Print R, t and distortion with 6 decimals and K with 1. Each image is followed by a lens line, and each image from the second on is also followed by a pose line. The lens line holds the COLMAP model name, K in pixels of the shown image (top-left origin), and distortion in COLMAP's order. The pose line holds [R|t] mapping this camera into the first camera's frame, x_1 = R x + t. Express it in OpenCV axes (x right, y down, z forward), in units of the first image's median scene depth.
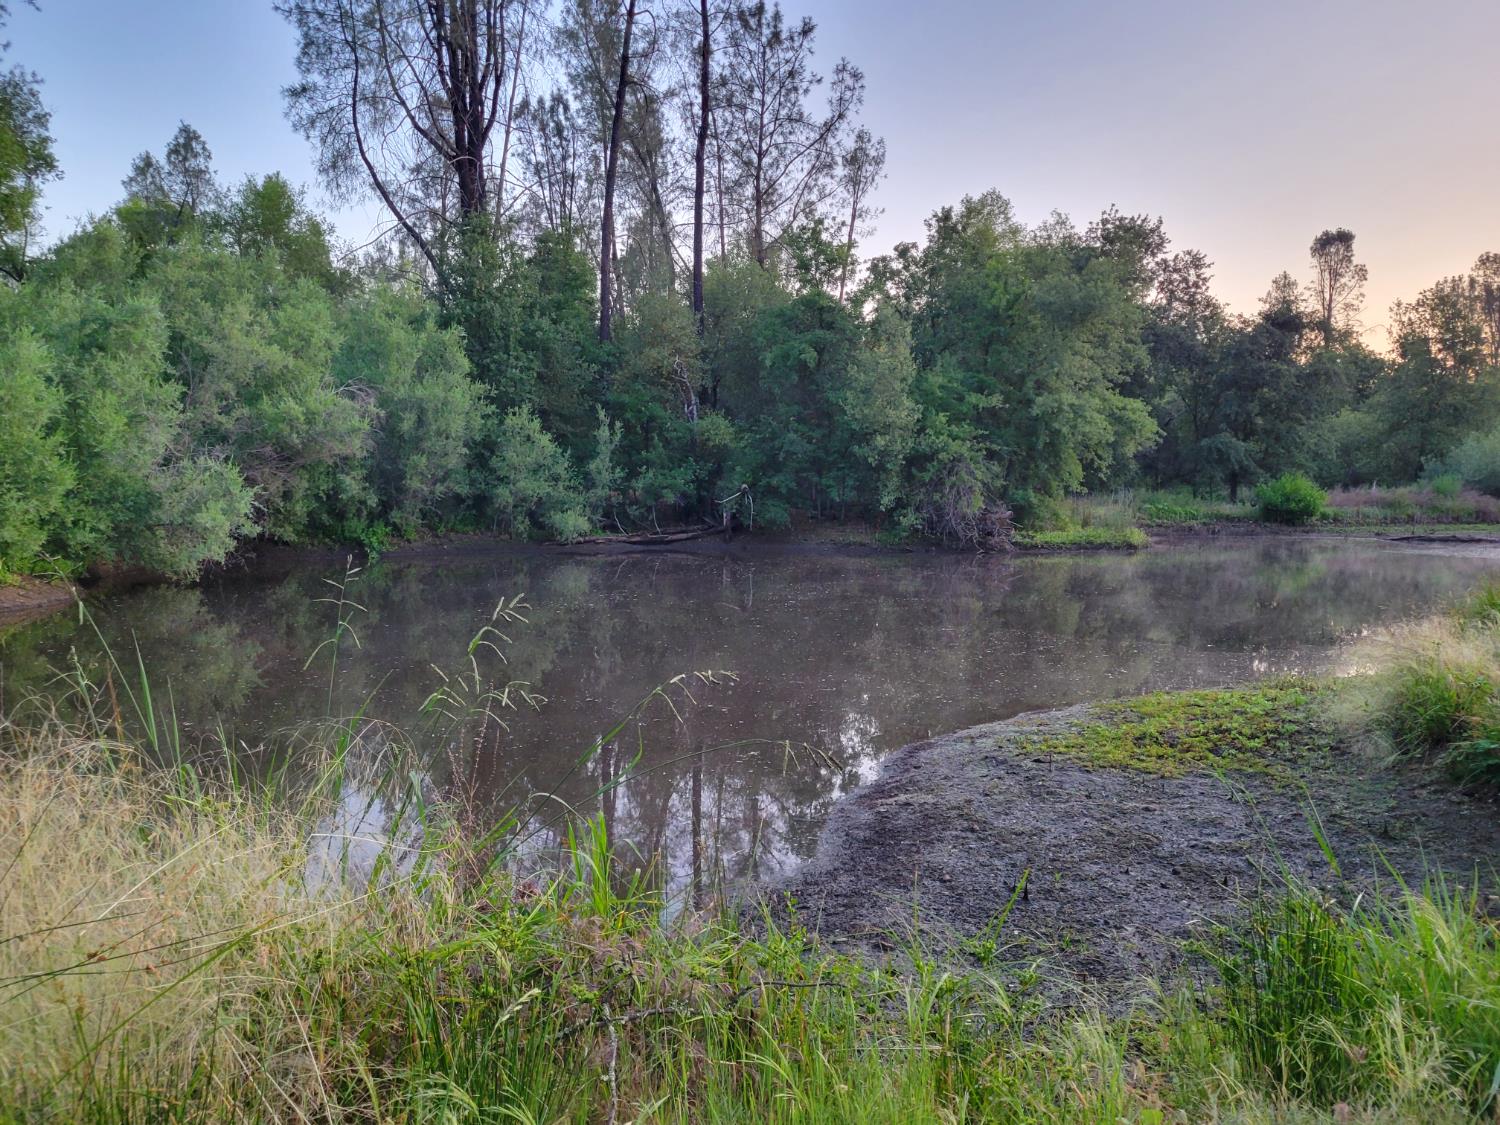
lens RADIAL K [[1193.8, 0, 749.0], [0, 1193.8, 559.0], [0, 0, 1]] dist [0.057175, -0.044217]
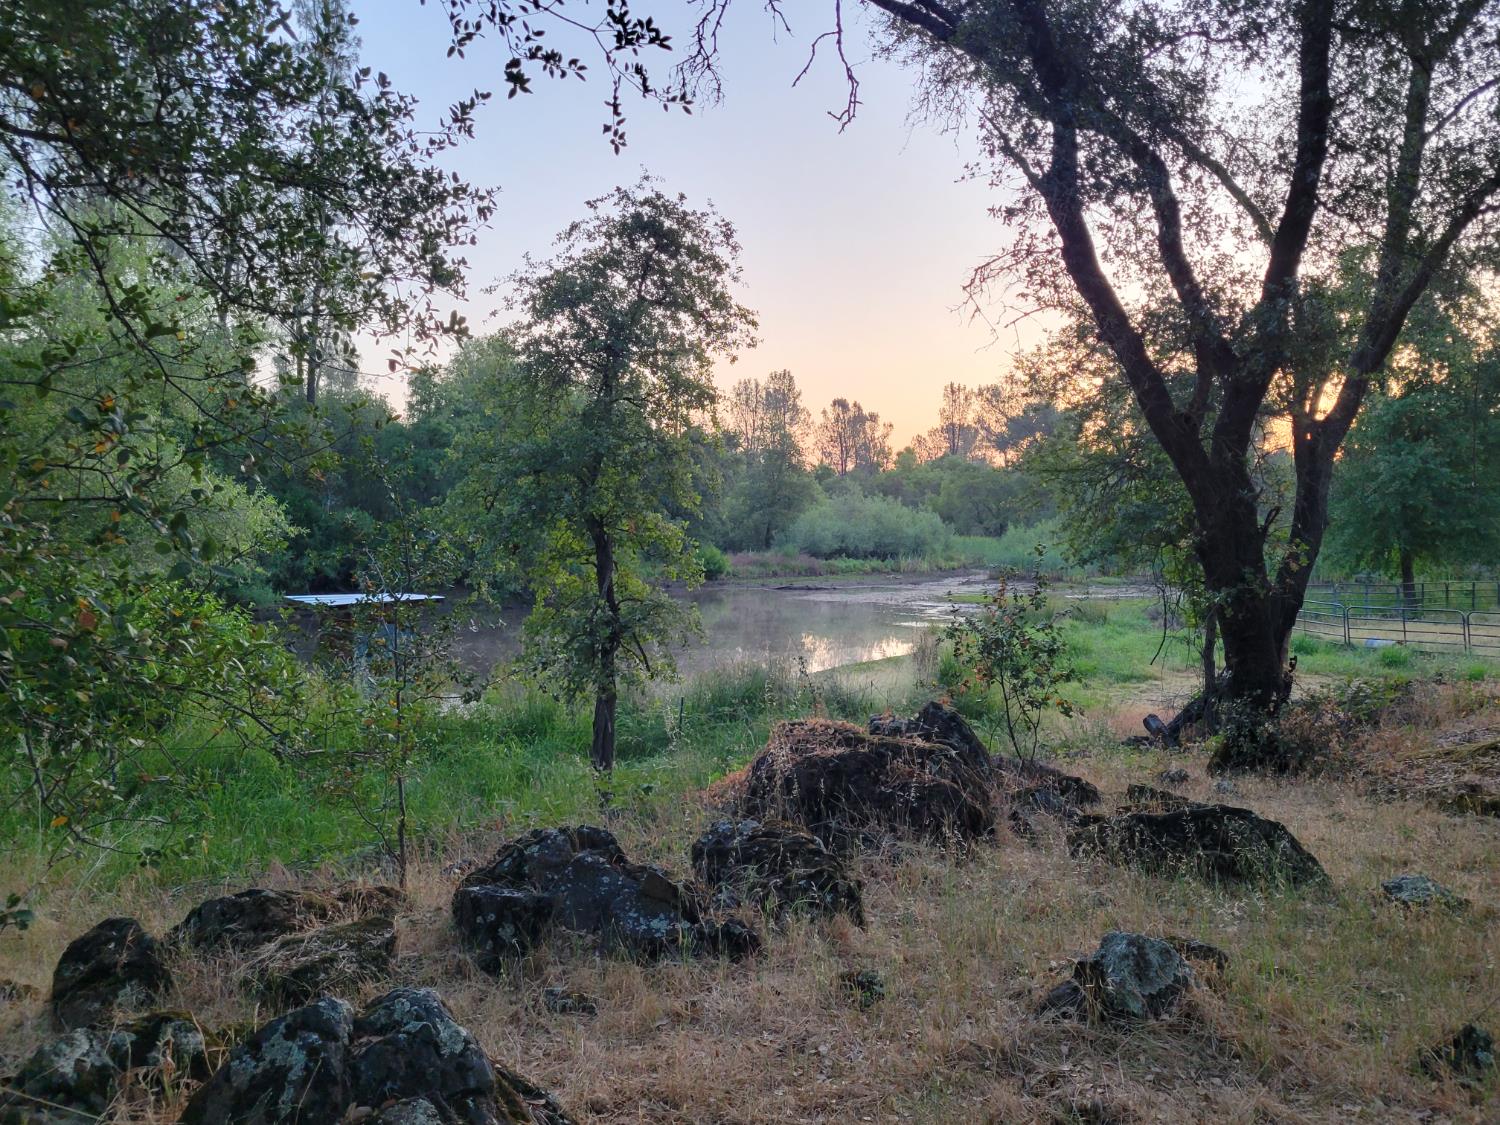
lens RADIAL K [[1126.2, 0, 756.8], [0, 1126.2, 569.4], [0, 0, 1]] dist [0.038025, -0.000958]
pose [[0.853564, -0.015964, 0.520743, -0.308179], [0.030040, 0.999376, -0.018603, -0.018758], [-0.520121, 0.031523, 0.853511, -0.292158]]
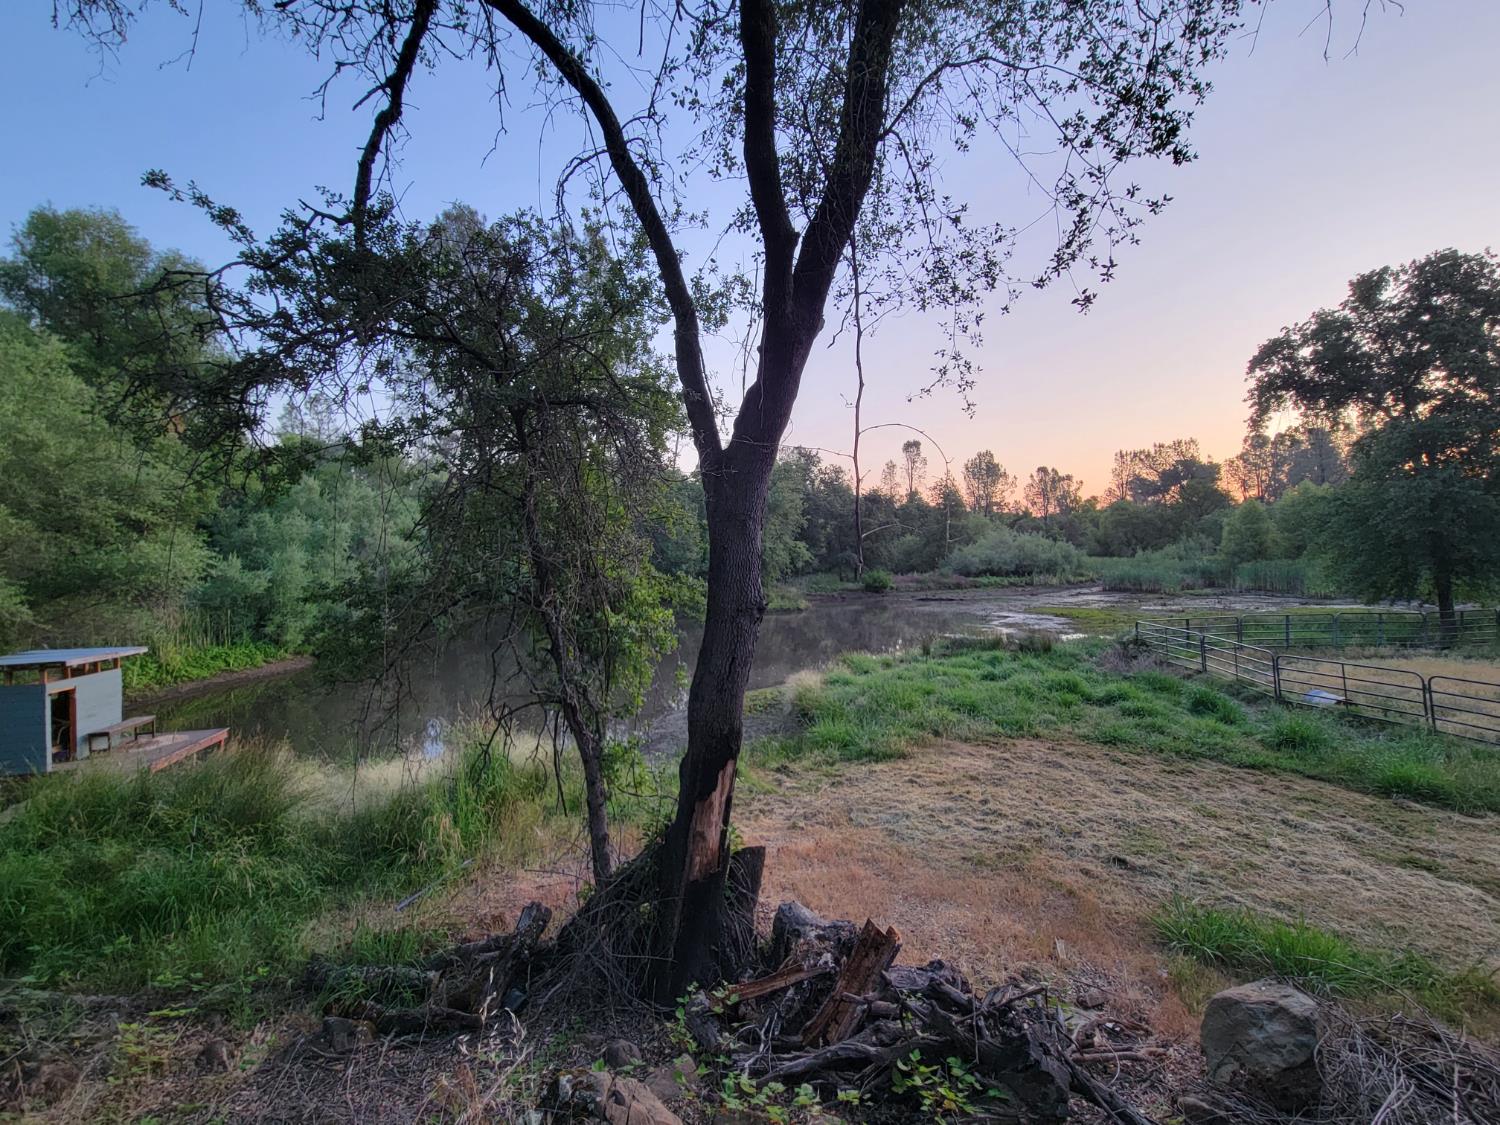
lens RADIAL K [[654.2, 0, 745.2], [0, 654.2, 572.9], [0, 0, 1]] dist [0.002286, 0.000358]
pose [[0.985005, -0.021877, 0.171136, 0.013381], [0.028774, 0.998866, -0.037925, -0.036640], [-0.170112, 0.042281, 0.984517, -0.187338]]
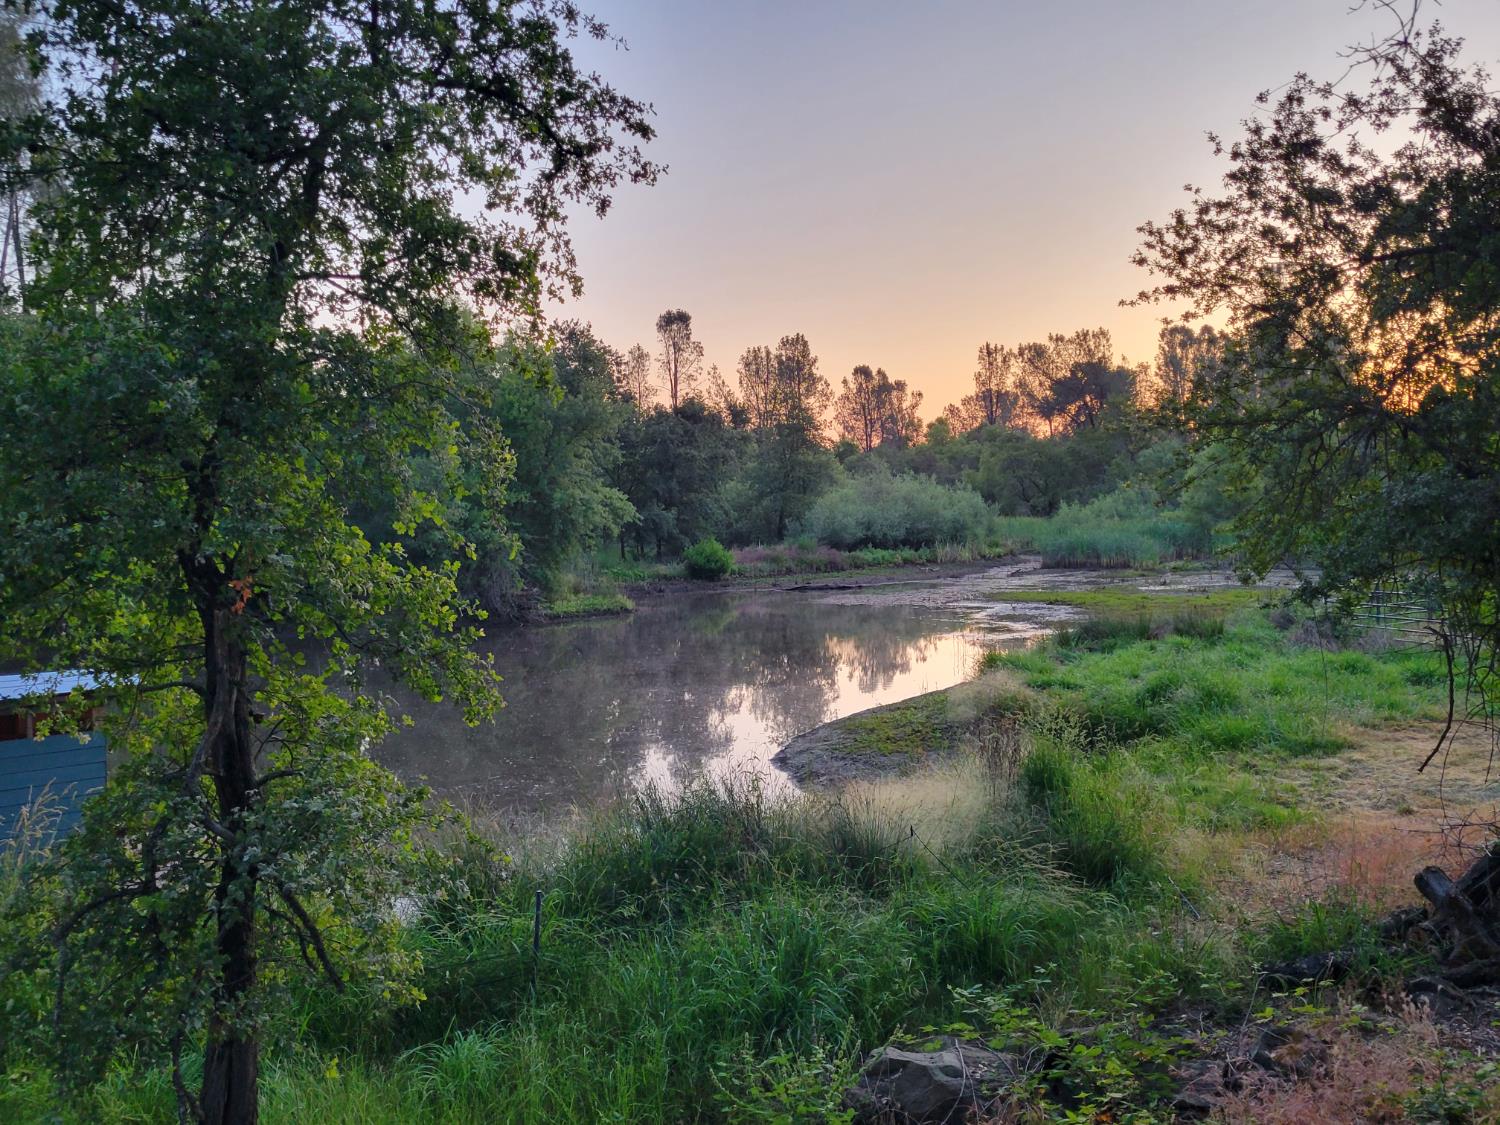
lens RADIAL K [[1239.3, 0, 760.0], [0, 1239.3, 574.3], [0, 0, 1]] dist [0.035339, -0.003745]
pose [[0.859625, -0.049545, 0.508518, -0.218987], [0.061668, 0.998072, -0.007005, -0.031804], [-0.507190, 0.037381, 0.861023, -0.175207]]
